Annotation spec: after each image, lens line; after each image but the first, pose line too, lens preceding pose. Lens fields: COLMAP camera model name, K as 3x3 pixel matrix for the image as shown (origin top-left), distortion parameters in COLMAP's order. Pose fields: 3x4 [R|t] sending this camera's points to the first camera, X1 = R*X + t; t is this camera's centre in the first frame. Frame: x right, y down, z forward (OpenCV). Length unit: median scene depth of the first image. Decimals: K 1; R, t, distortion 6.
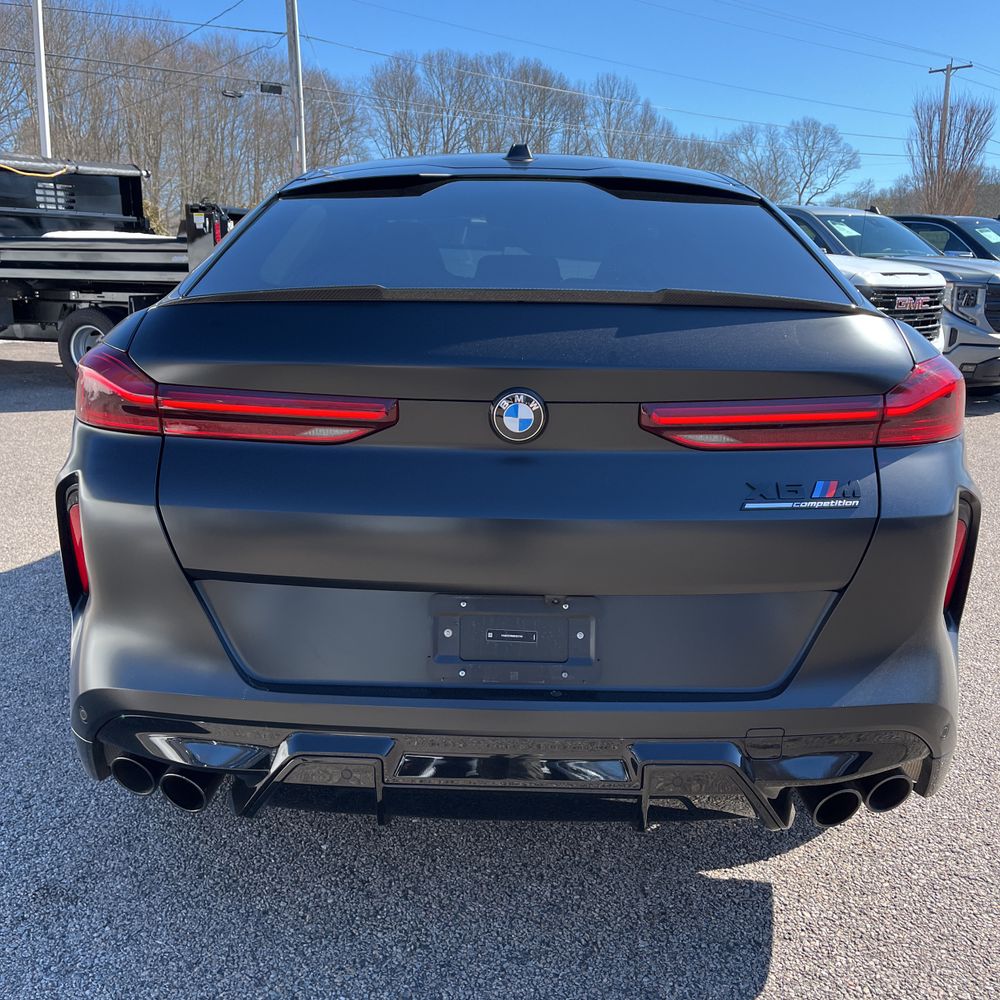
lens RADIAL K [[1007.1, 0, 501.7], [0, 1007.1, 487.6], [0, 0, 1]] dist [0.069683, -0.080654]
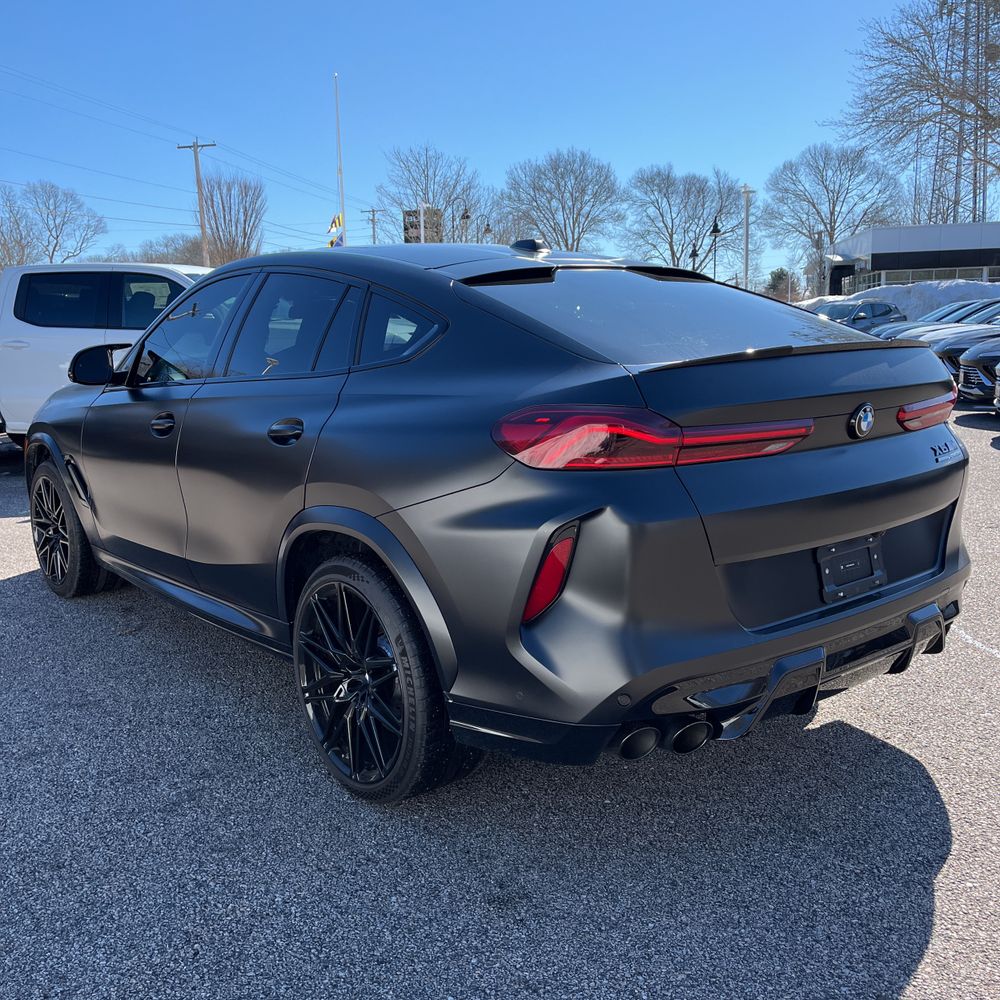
lens RADIAL K [[993.8, 0, 500.0], [0, 993.8, 500.0], [0, 0, 1]] dist [0.018384, 0.008569]
pose [[0.773028, -0.147596, 0.616963, -1.006309], [0.173874, 0.984609, 0.017691, -0.054325], [-0.610078, 0.093598, 0.786794, 0.094512]]
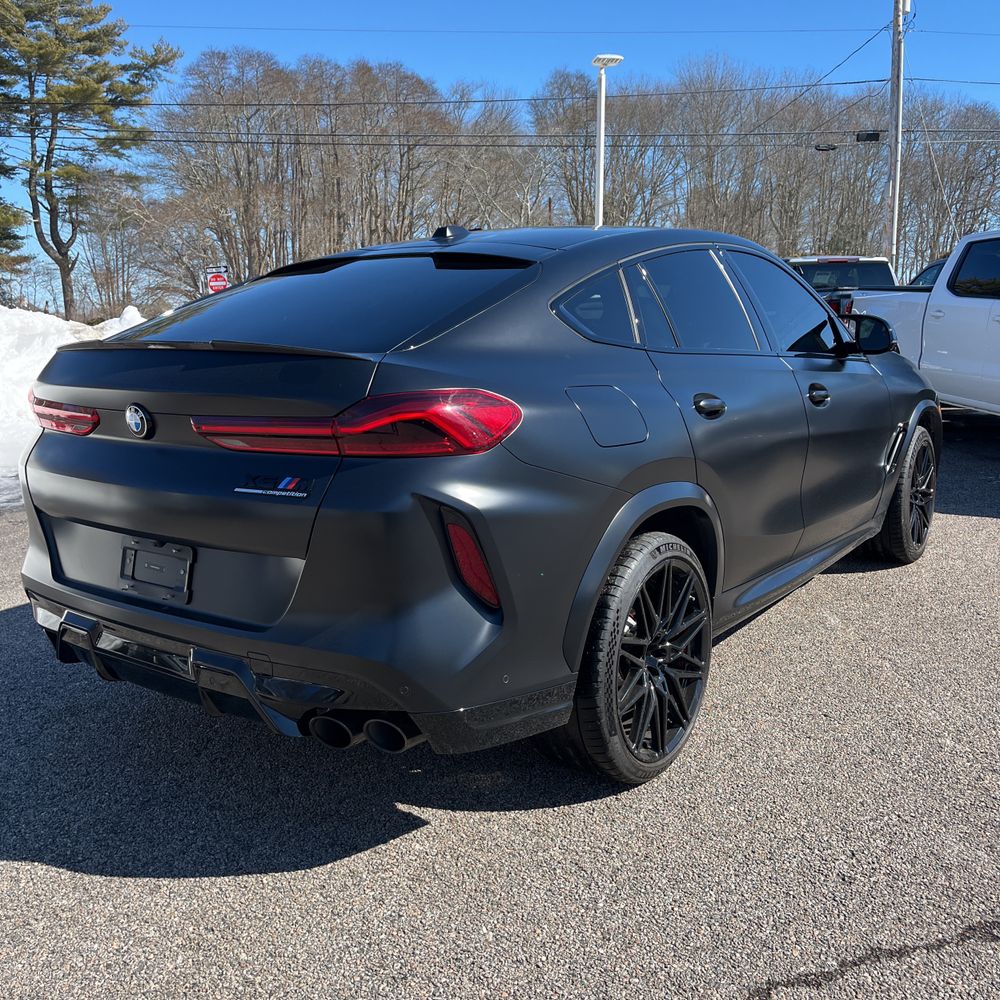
lens RADIAL K [[1007.1, 0, 501.7], [0, 1007.1, 487.6], [0, 0, 1]] dist [0.069683, -0.080654]
pose [[0.827084, 0.073795, -0.557212, 0.972323], [-0.099566, 0.994902, -0.016028, 0.000396], [0.553189, 0.068735, 0.830215, 0.012850]]
